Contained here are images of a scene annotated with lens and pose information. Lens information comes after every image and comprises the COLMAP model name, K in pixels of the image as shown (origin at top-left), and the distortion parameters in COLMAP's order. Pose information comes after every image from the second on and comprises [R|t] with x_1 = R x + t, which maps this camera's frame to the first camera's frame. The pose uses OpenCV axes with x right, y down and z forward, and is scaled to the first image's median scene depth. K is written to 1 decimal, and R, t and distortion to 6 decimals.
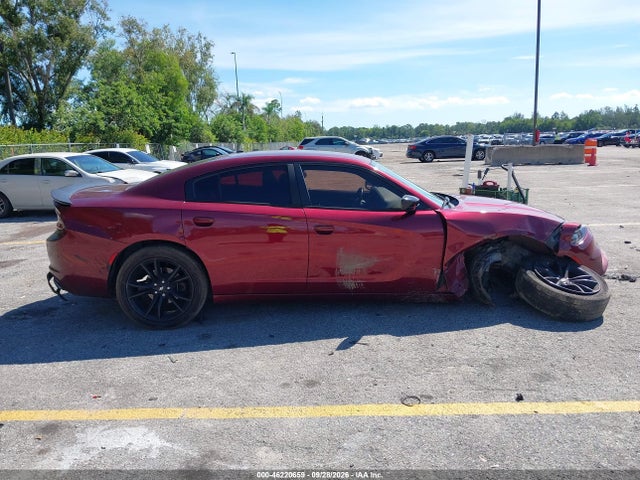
lens RADIAL K [[513.4, 0, 322.6], [0, 513.4, 236.3], [0, 0, 1]] dist [-0.011355, 0.012617]
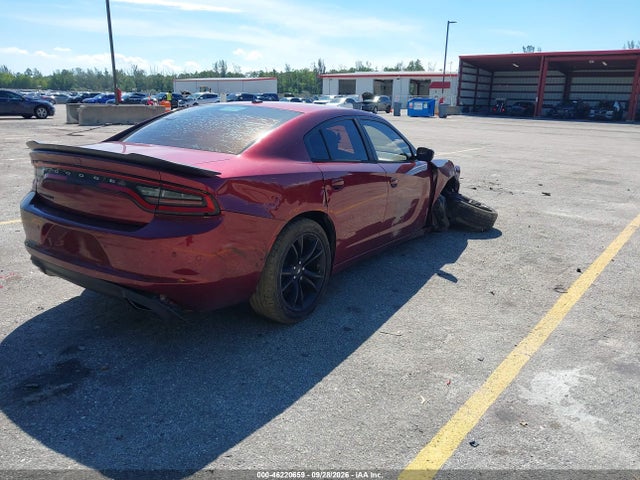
lens RADIAL K [[513.4, 0, 326.5], [0, 513.4, 239.4], [0, 0, 1]] dist [-0.011355, 0.012617]
pose [[0.579239, -0.166008, 0.798075, -1.241701], [0.102534, 0.986105, 0.130702, -0.062478], [-0.808683, 0.006123, 0.588213, 0.667267]]
